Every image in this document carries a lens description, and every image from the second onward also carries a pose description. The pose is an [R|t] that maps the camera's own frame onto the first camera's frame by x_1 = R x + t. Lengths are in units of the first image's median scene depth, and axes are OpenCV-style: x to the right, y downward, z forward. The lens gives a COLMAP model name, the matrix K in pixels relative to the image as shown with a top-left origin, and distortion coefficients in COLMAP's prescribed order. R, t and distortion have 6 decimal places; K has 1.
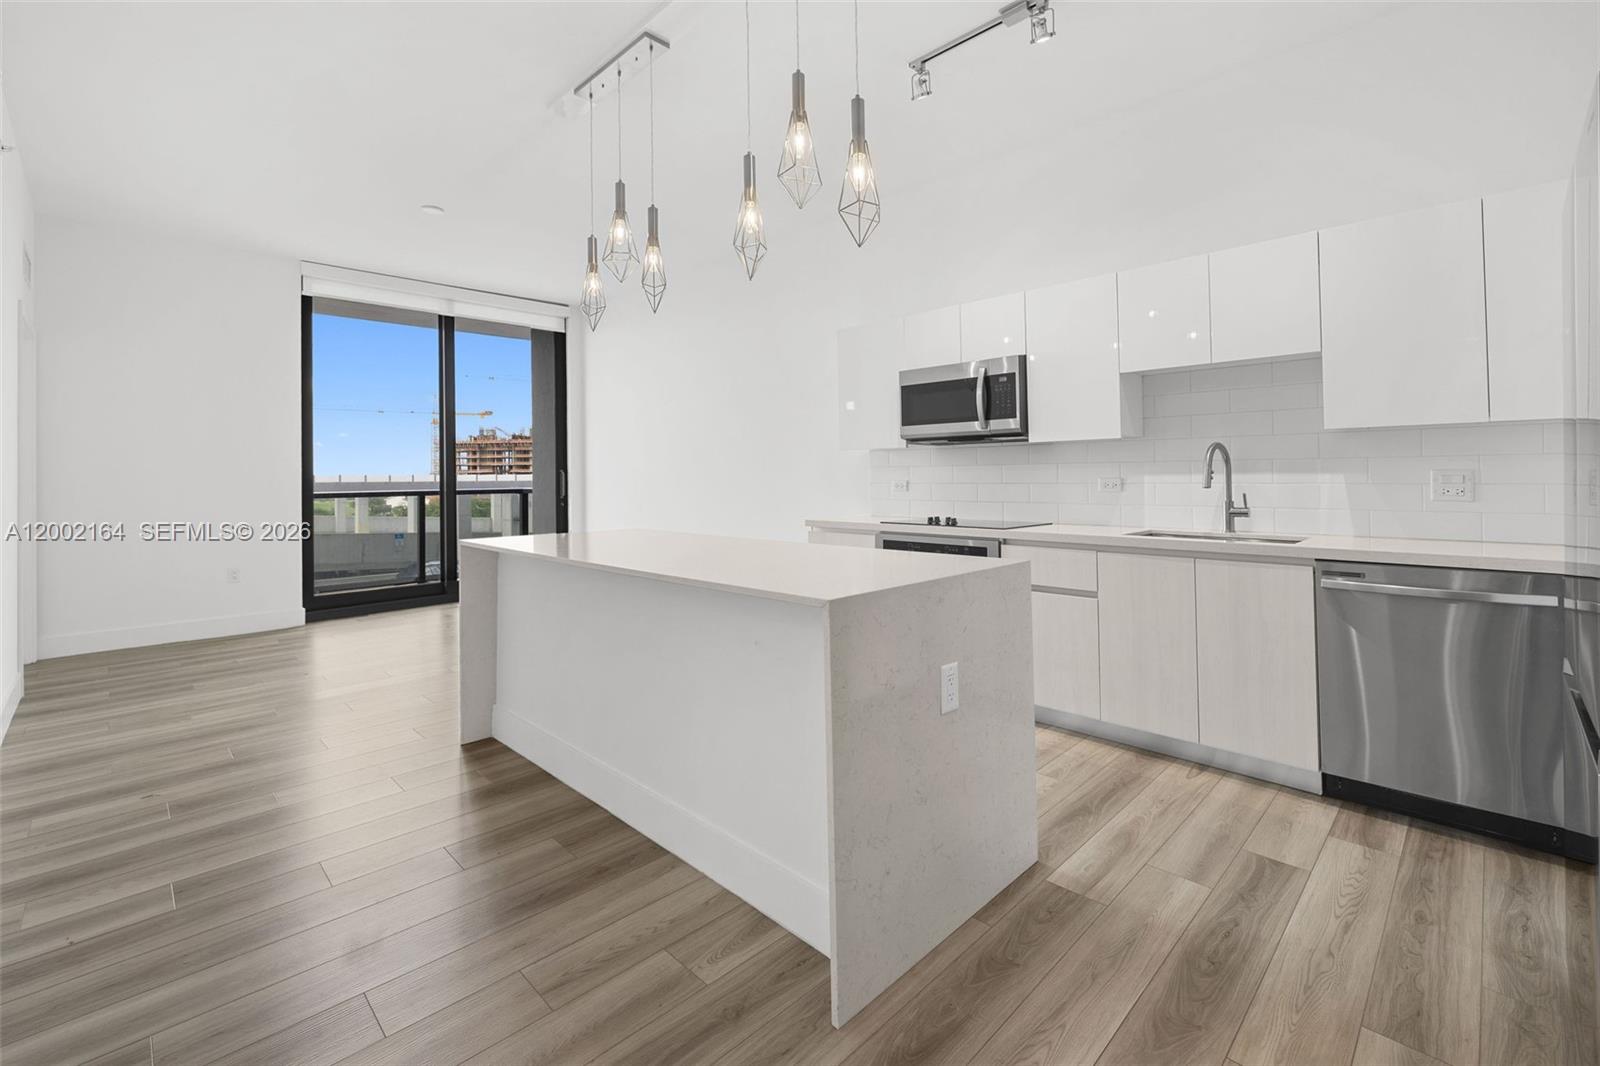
lens RADIAL K [[696.6, 0, 794.1], [0, 696.6, 469.8], [0, 0, 1]] dist [-0.001474, -0.000506]
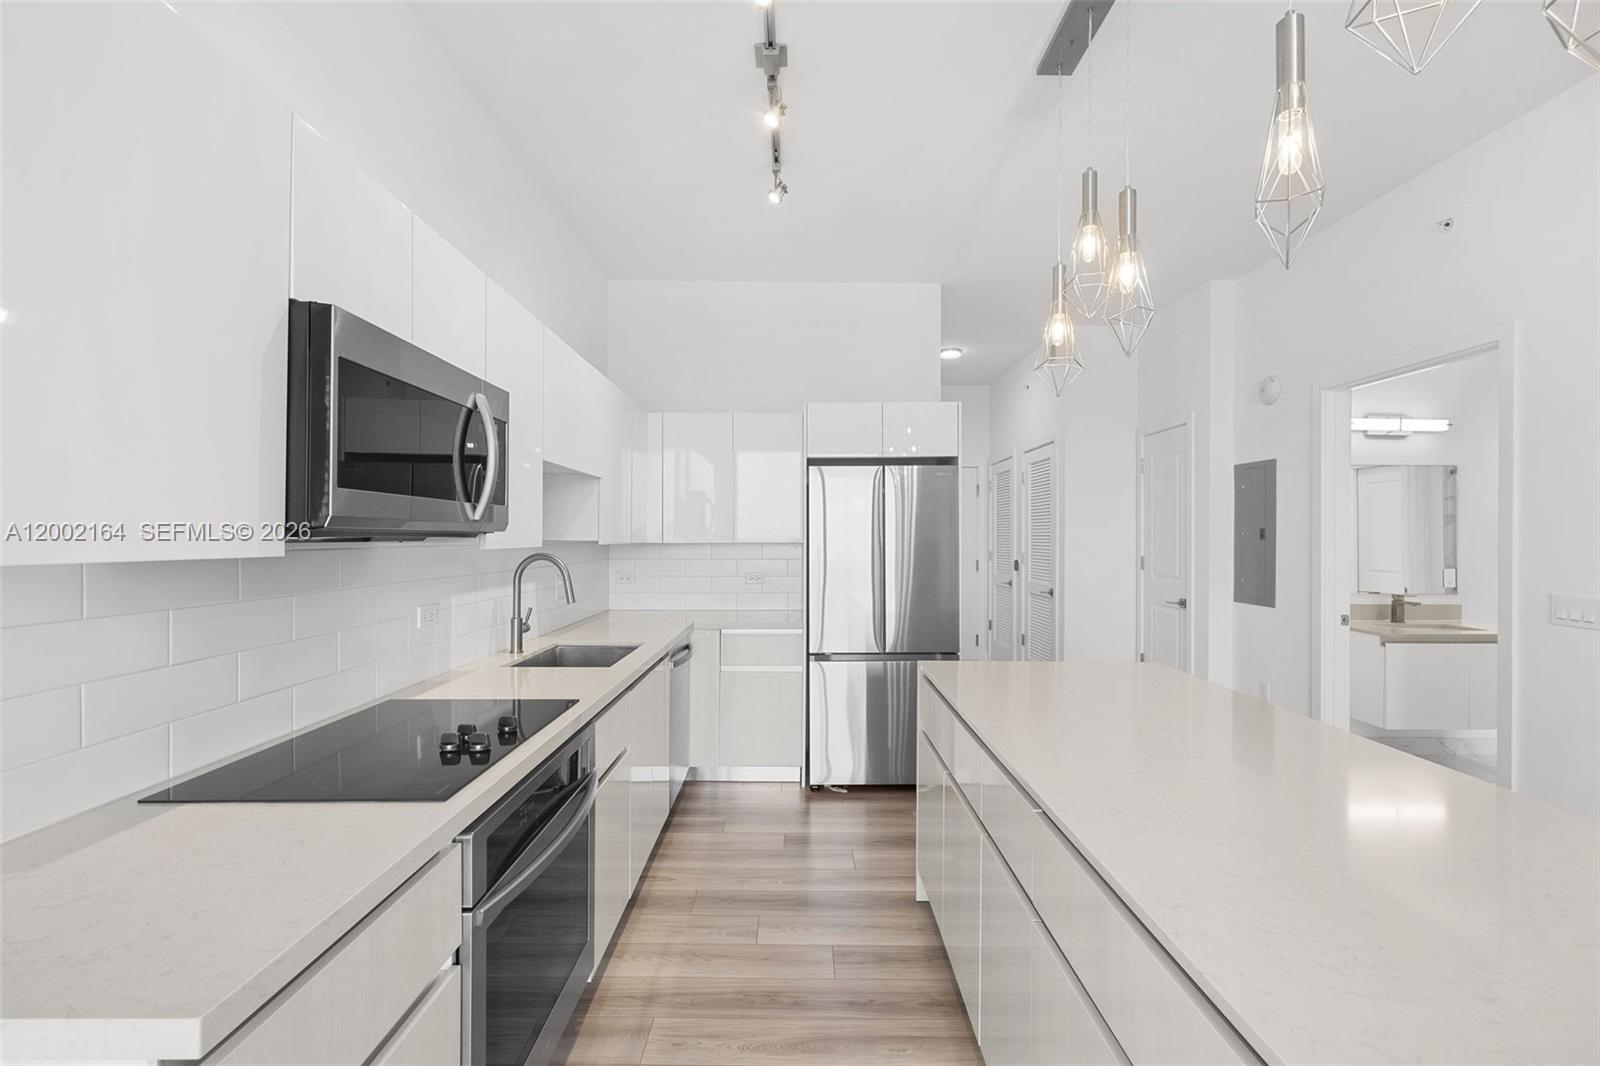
lens RADIAL K [[699.1, 0, 800.0], [0, 699.1, 533.0], [0, 0, 1]] dist [-0.000053, -0.000027]
pose [[-0.711740, 0.006032, 0.702417, -0.333478], [-0.009027, 0.999802, -0.017733, -0.064265], [-0.702385, -0.018962, -0.711544, 1.746829]]
